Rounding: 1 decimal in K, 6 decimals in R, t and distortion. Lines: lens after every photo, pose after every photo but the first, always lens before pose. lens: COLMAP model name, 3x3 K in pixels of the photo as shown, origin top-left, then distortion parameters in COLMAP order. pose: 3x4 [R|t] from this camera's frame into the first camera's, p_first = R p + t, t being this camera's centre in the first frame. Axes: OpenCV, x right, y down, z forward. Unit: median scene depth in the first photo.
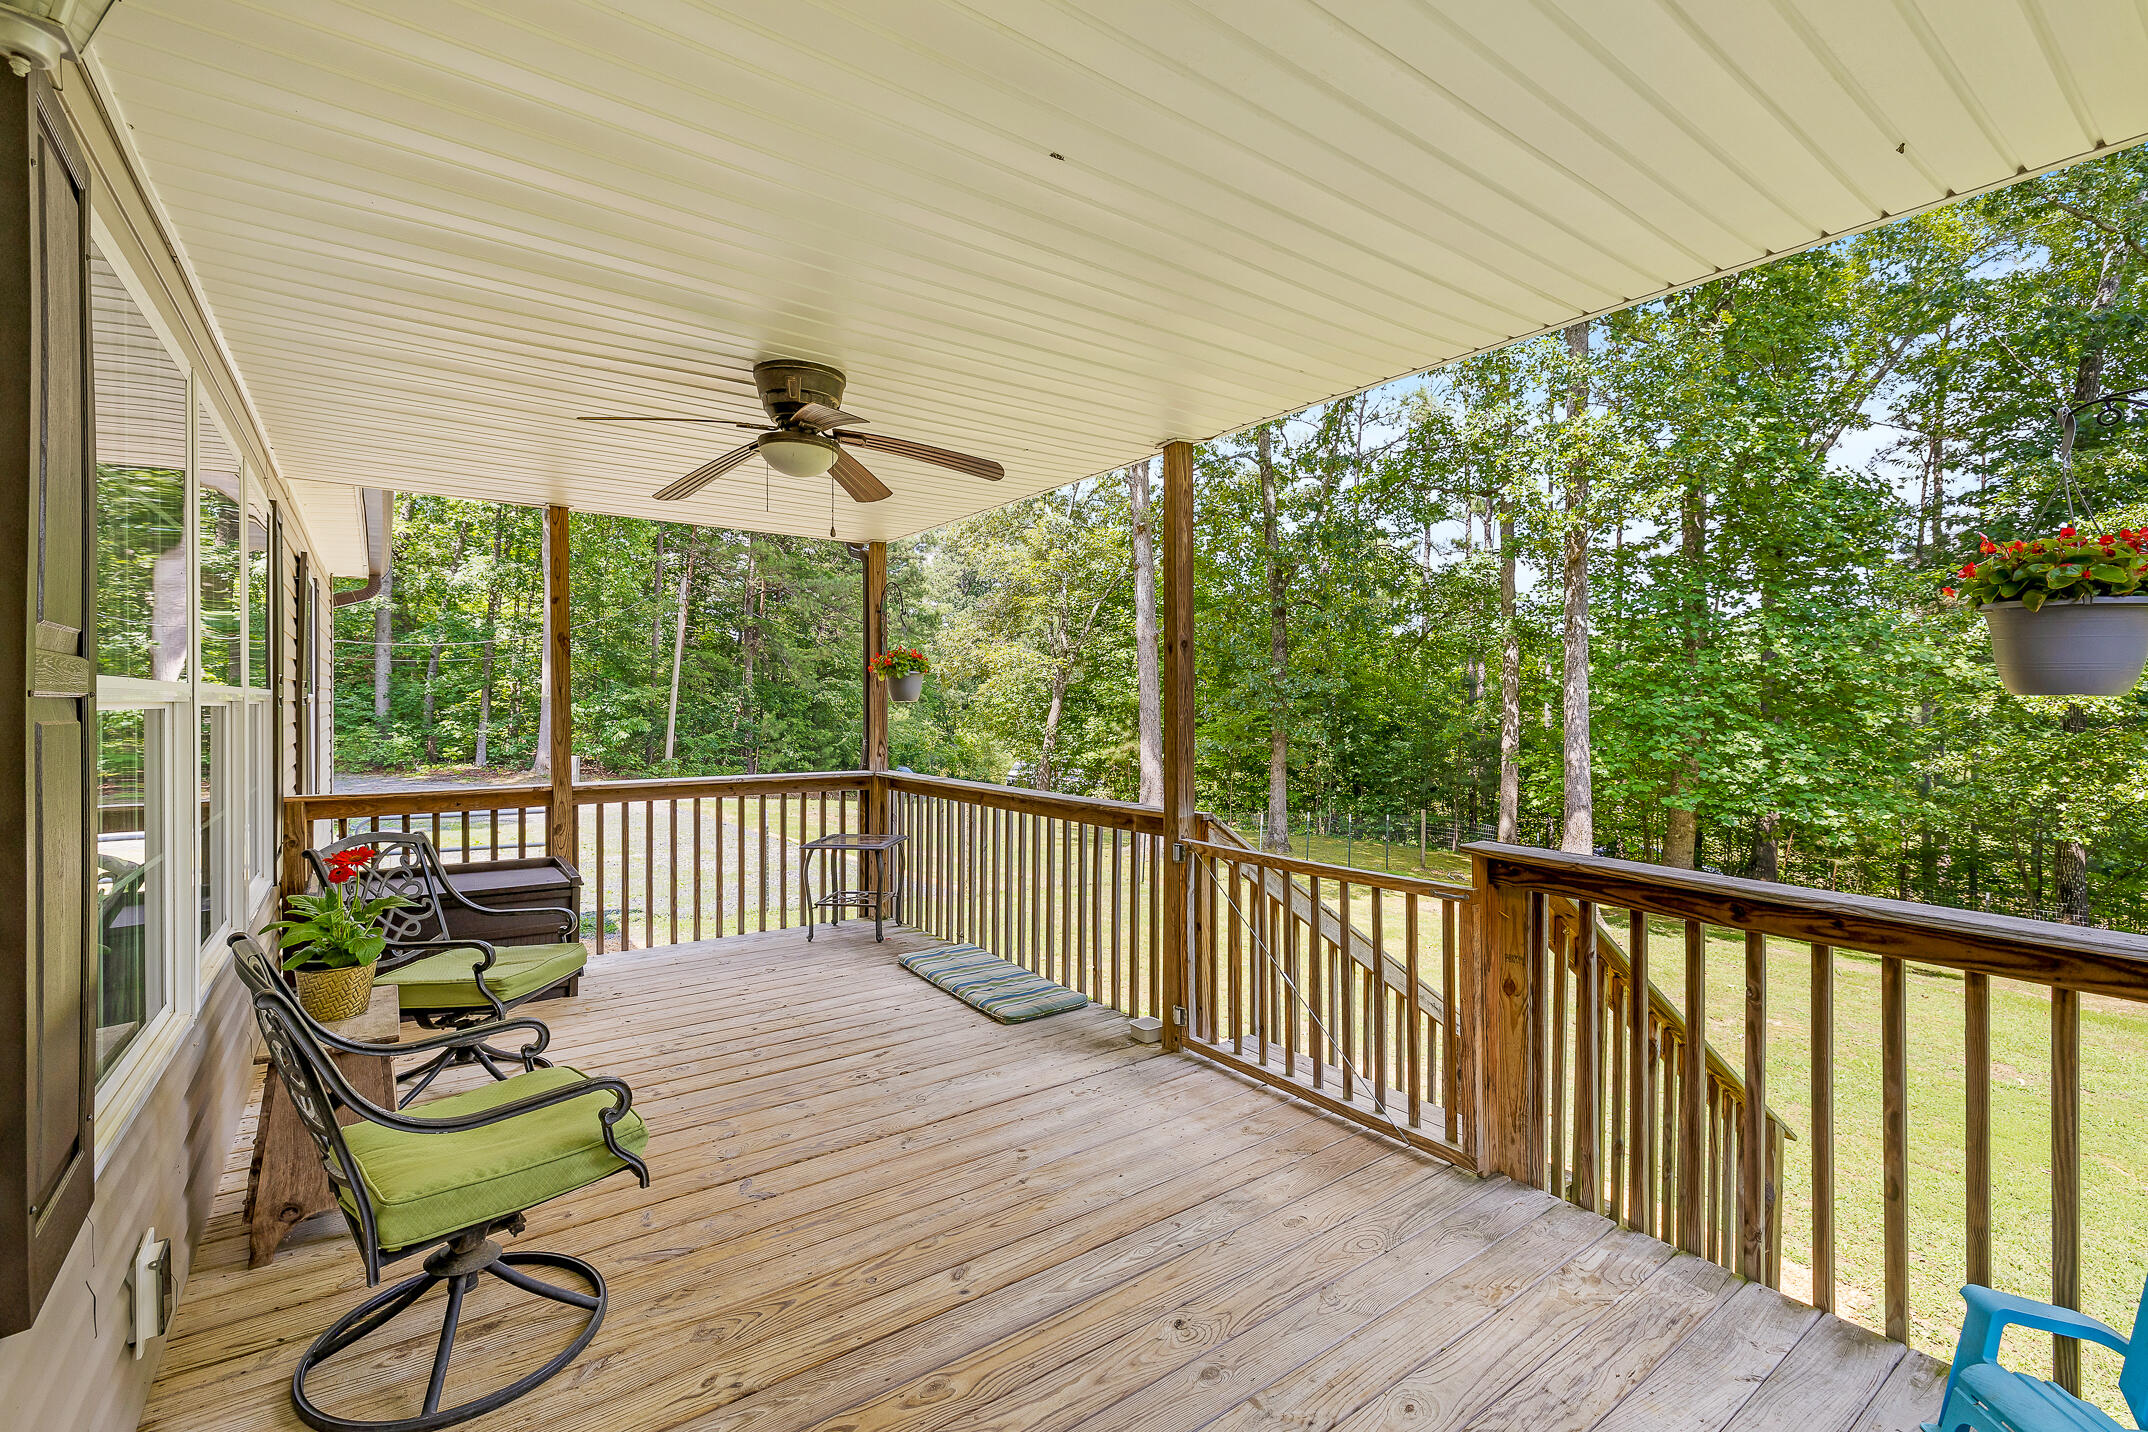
lens RADIAL K [[897.1, 0, 1078.8], [0, 897.1, 704.0], [0, 0, 1]] dist [0.001385, 0.000470]
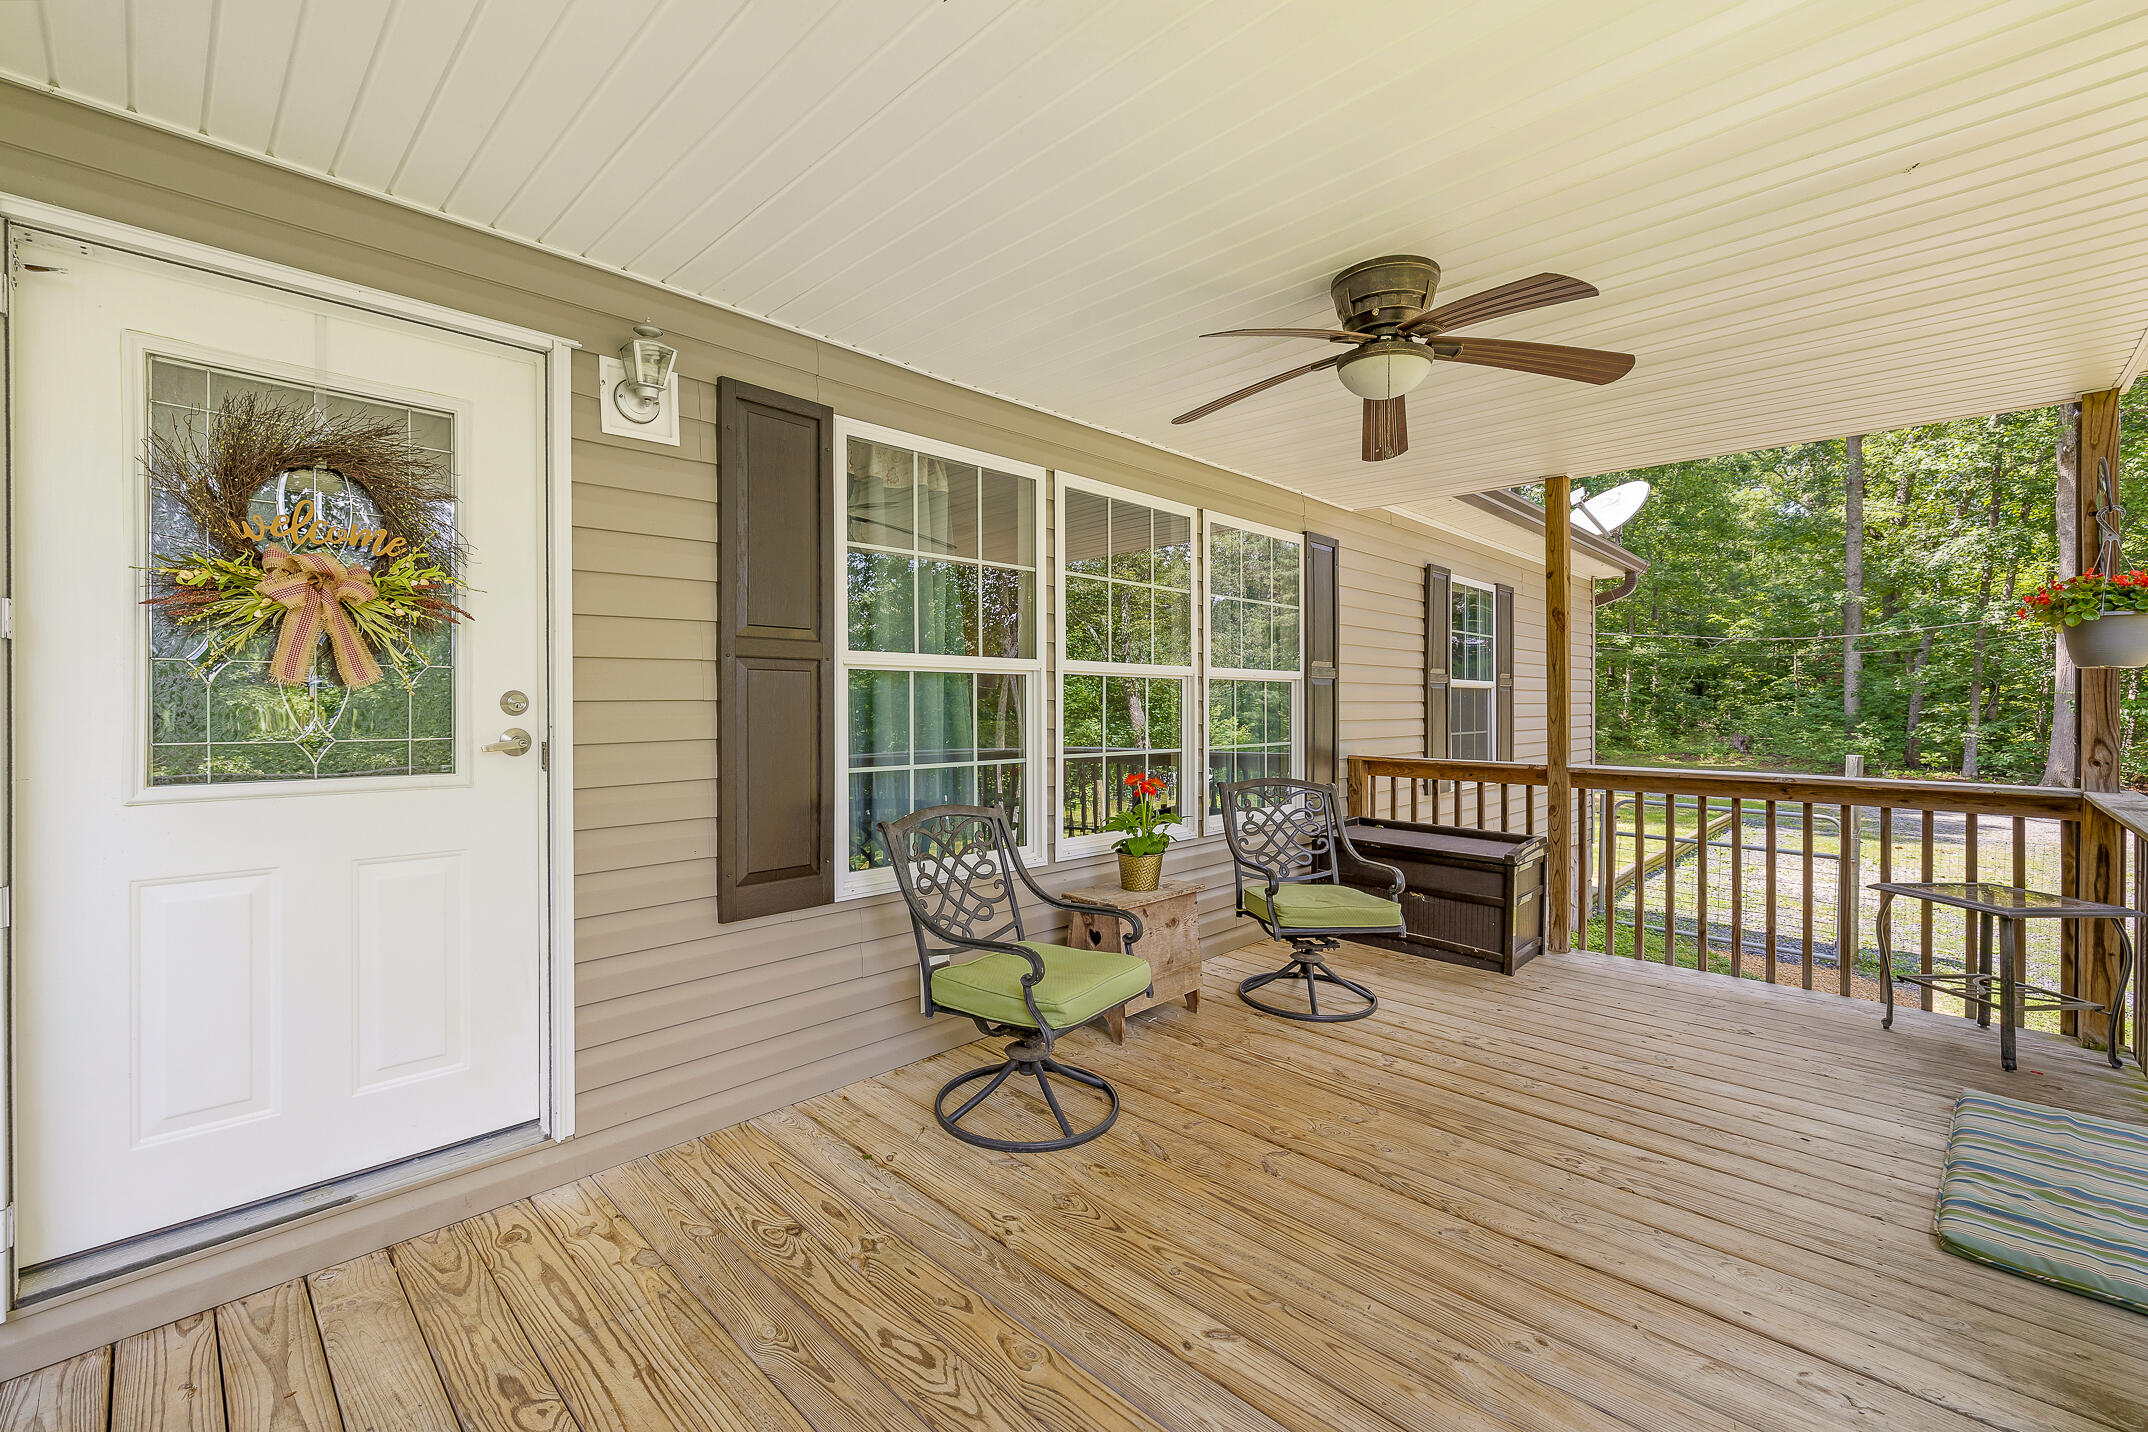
lens RADIAL K [[897.1, 0, 1066.8], [0, 897.1, 710.8], [0, 0, 1]] dist [0.001385, 0.000470]
pose [[0.188468, 0.010519, -0.982023, 0.336142], [-0.002271, 0.999945, 0.010275, 0.029100], [0.982077, 0.000294, 0.188482, 0.371260]]
